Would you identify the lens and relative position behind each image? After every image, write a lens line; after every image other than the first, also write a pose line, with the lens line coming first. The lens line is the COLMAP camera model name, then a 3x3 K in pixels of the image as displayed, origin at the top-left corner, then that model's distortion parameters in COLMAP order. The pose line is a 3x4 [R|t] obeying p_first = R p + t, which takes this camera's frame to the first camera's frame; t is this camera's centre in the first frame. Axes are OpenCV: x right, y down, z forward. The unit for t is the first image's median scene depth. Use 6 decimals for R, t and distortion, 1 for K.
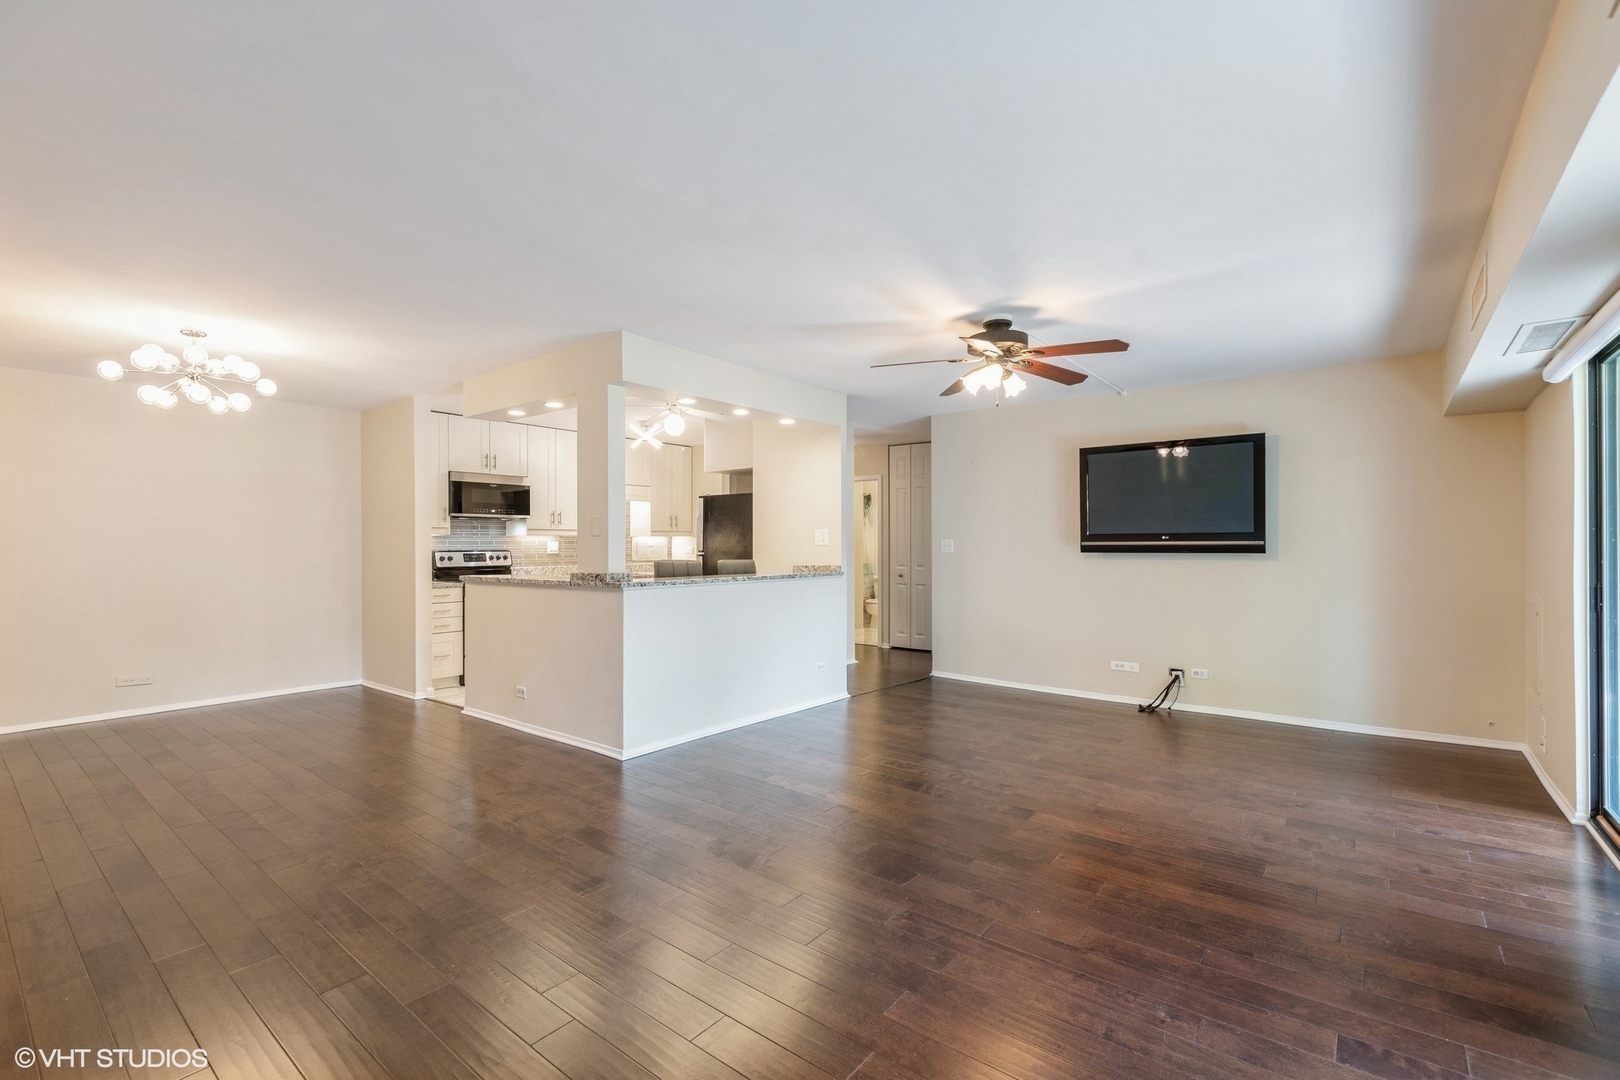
lens RADIAL K [[719.7, 0, 803.5], [0, 719.7, 540.6], [0, 0, 1]] dist [-0.008673, 0.002124]
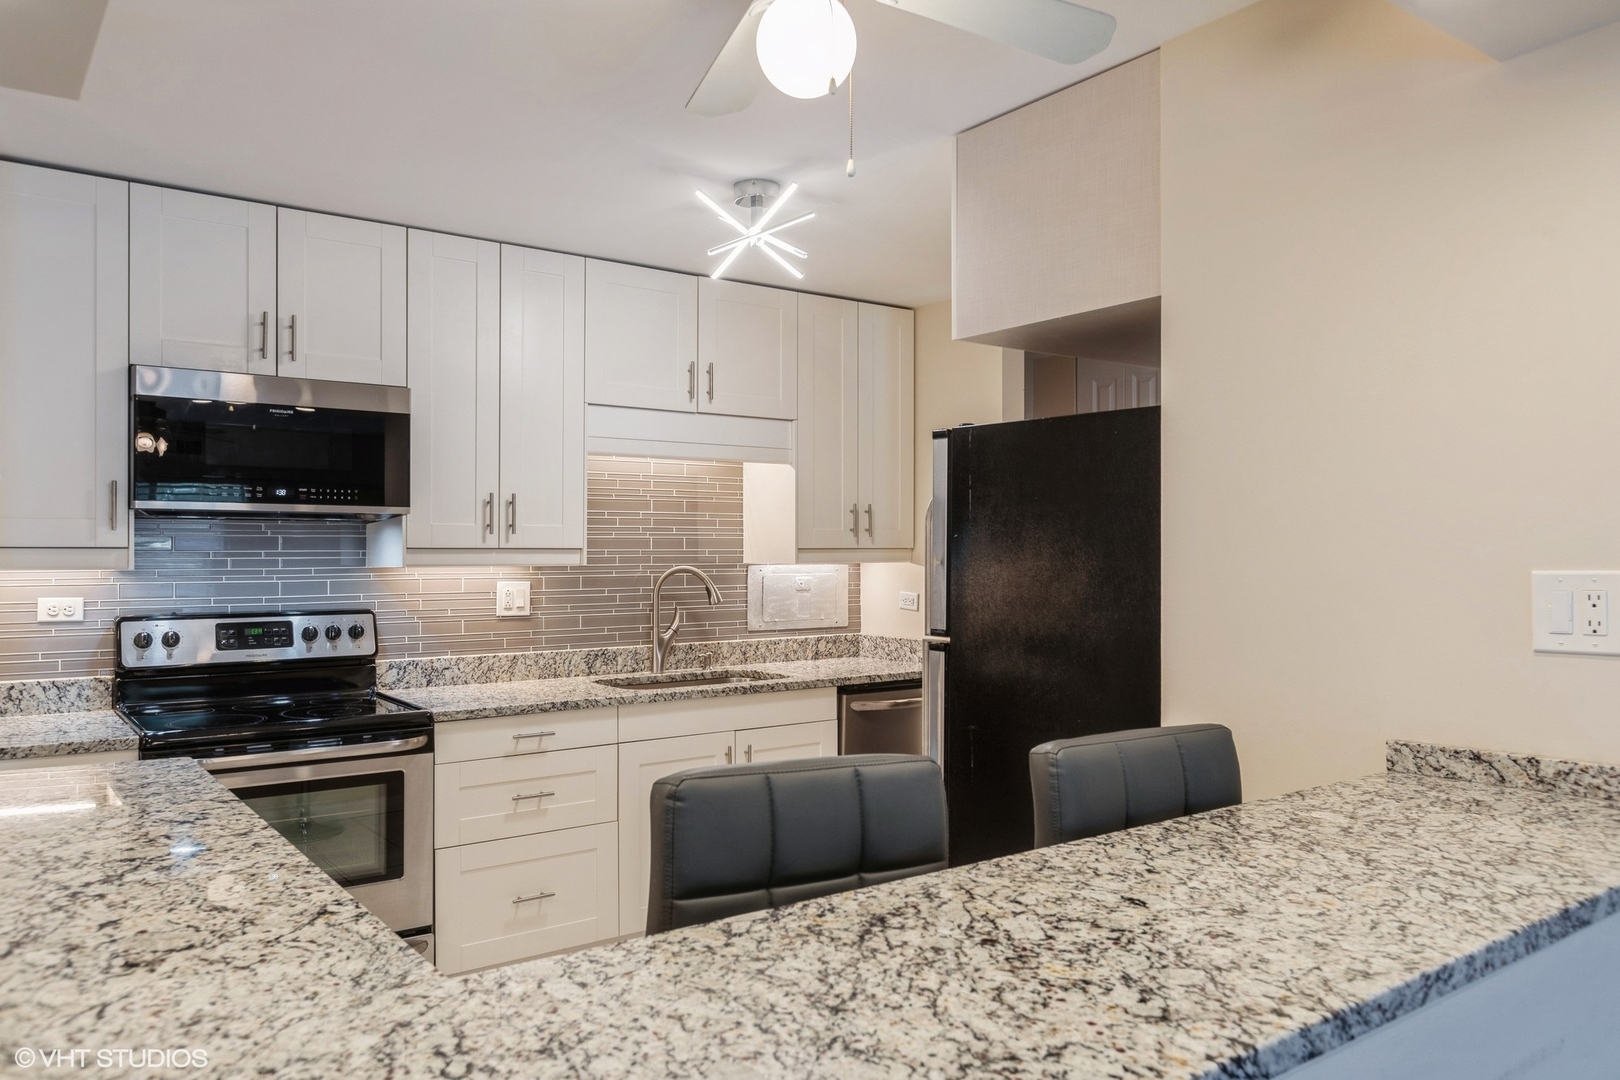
lens RADIAL K [[1141.9, 0, 800.9], [0, 1141.9, 543.4], [0, 0, 1]] dist [0.001409, 0.003241]
pose [[0.965890, 0.000565, -0.258954, -0.089721], [-0.001018, 0.999998, -0.001612, -0.020080], [0.258952, 0.001821, 0.965888, 0.626722]]
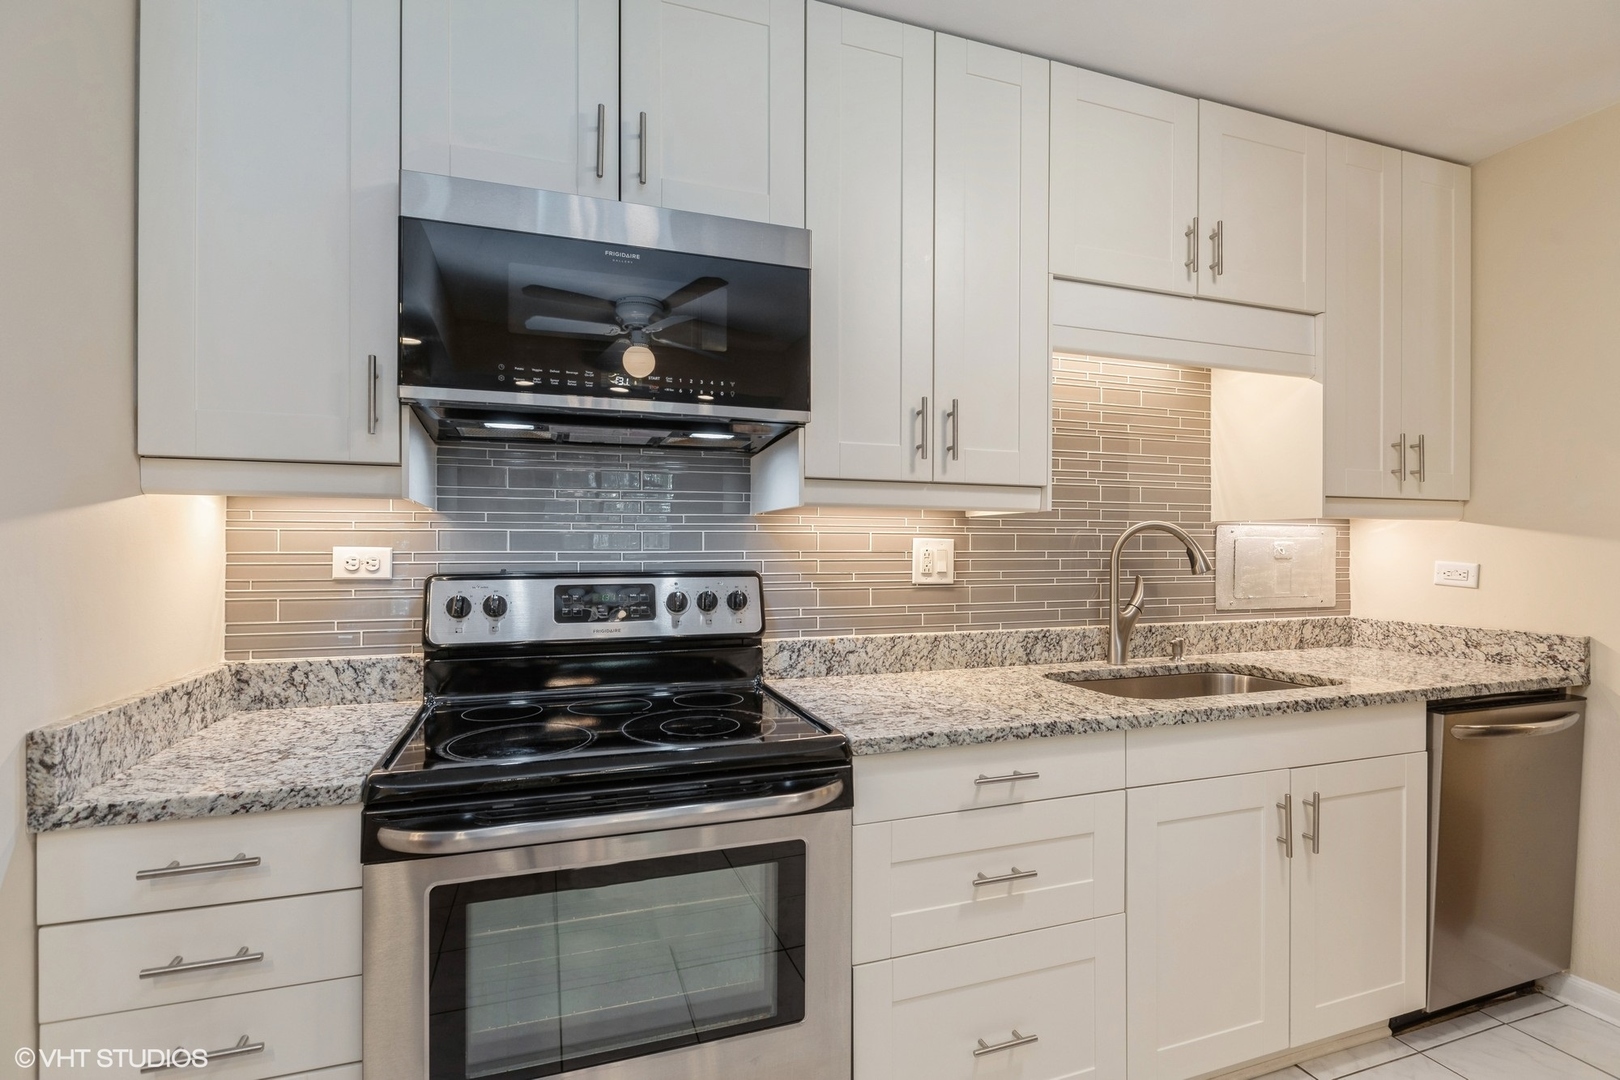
lens RADIAL K [[751.0, 0, 817.0], [0, 751.0, 549.3], [0, 0, 1]] dist [0.006074, -0.000080]
pose [[0.852195, 0.004149, -0.523208, -0.299765], [-0.001605, 0.999985, 0.005316, 0.004988], [0.523221, -0.003691, 0.852189, 0.924704]]
